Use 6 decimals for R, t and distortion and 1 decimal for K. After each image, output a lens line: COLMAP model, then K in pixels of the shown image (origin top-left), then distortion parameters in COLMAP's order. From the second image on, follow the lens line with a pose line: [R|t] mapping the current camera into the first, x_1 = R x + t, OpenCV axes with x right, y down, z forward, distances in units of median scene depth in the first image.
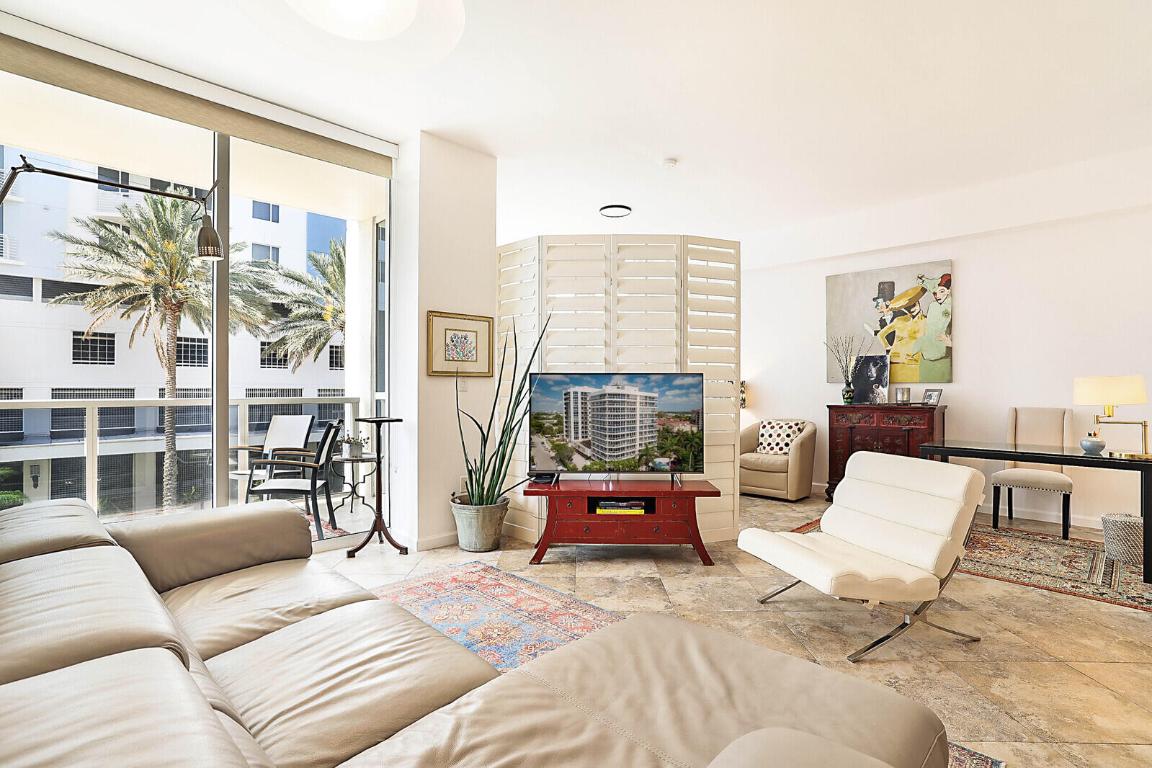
lens RADIAL K [[538.2, 0, 570.6], [0, 538.2, 385.4], [0, 0, 1]] dist [-0.024260, 0.005562]
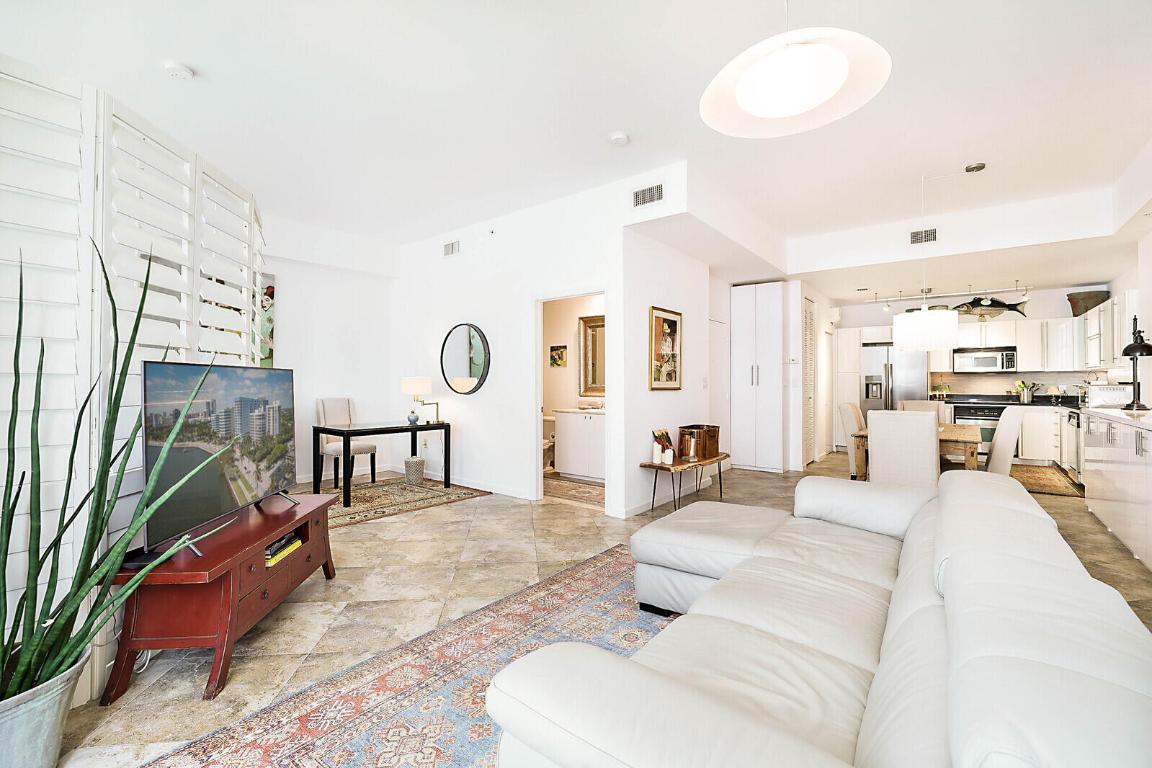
lens RADIAL K [[494.7, 0, 577.4], [0, 494.7, 378.2], [0, 0, 1]] dist [-0.042792, 0.013545]
pose [[-0.125511, 0.007502, 0.992064, -0.425777], [-0.007386, 0.999937, -0.008496, -0.003894], [-0.992065, -0.008393, -0.125448, 0.460481]]
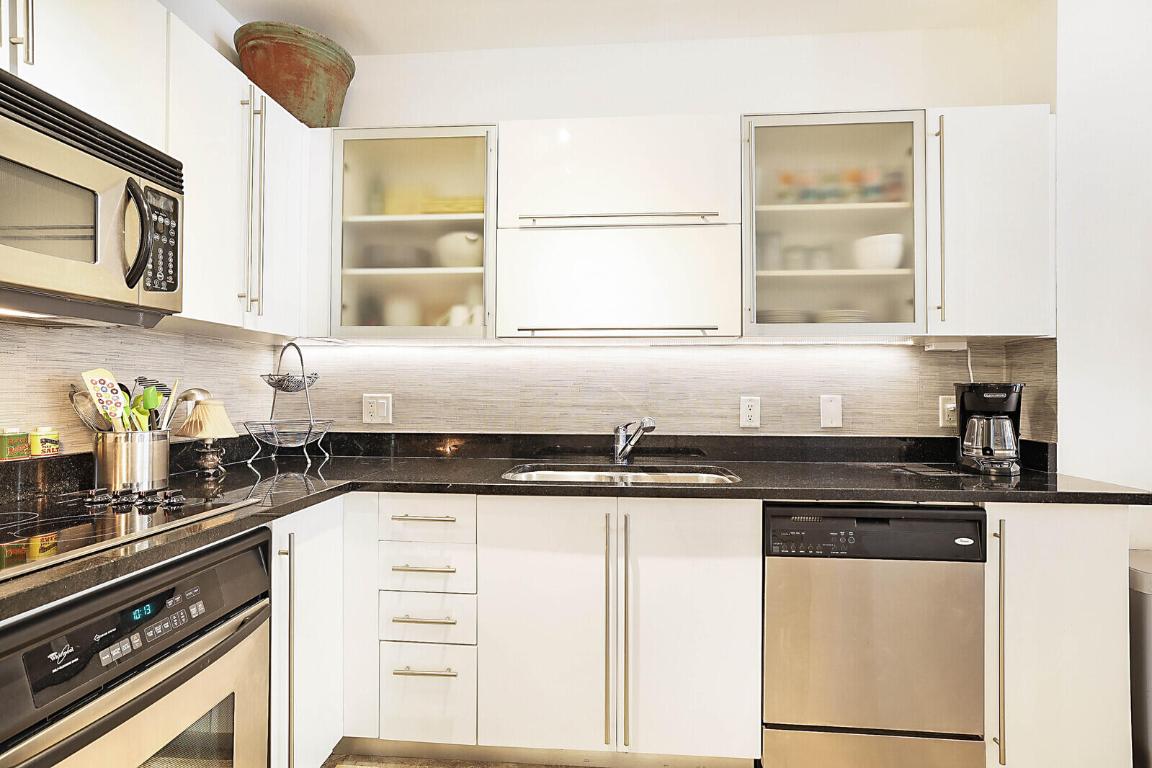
lens RADIAL K [[591.7, 0, 576.3], [0, 591.7, 384.0], [0, 0, 1]] dist [-0.005756, 0.001998]
pose [[-0.751874, -0.010299, -0.659226, 0.804092], [0.000500, 0.999869, -0.016191, -0.006402], [0.659307, -0.012503, -0.751770, -0.604982]]
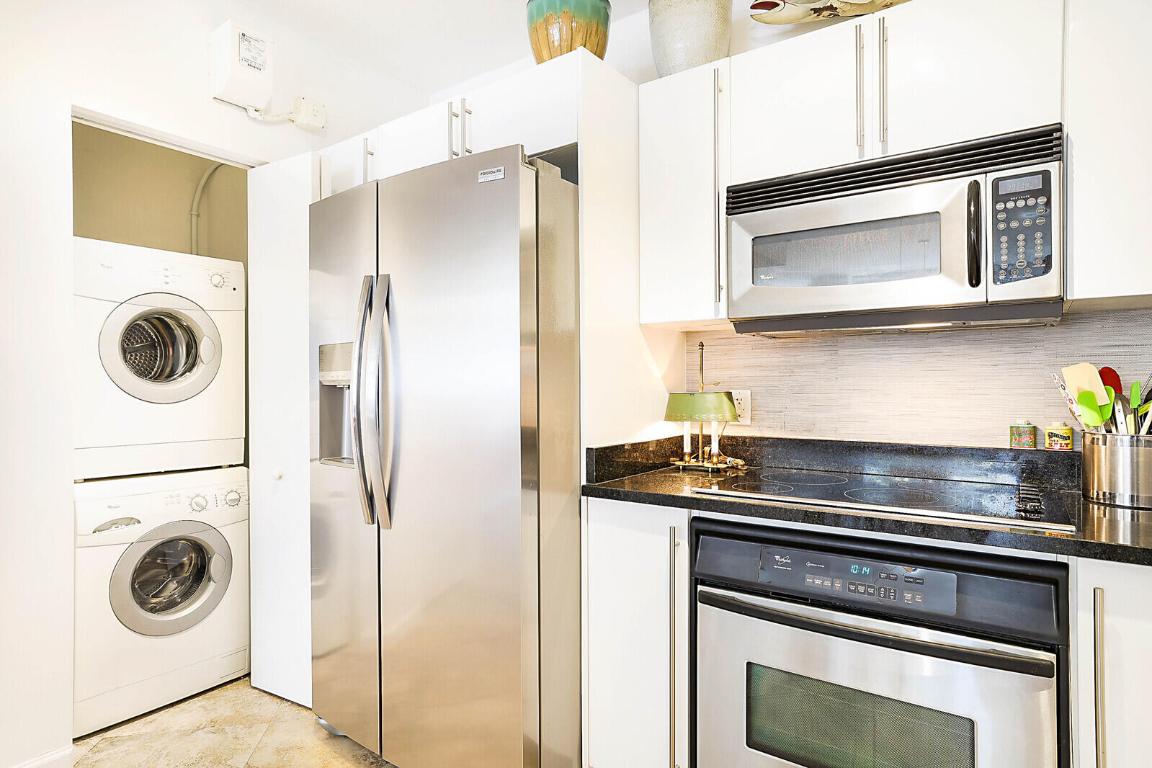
lens RADIAL K [[623.1, 0, 574.9], [0, 623.1, 384.6], [0, 0, 1]] dist [-0.029923, 0.002849]
pose [[-0.159582, 0.000866, 0.987184, 0.550146], [-0.007996, 0.999966, -0.002170, -0.006429], [-0.987152, -0.008240, -0.159569, -0.699318]]
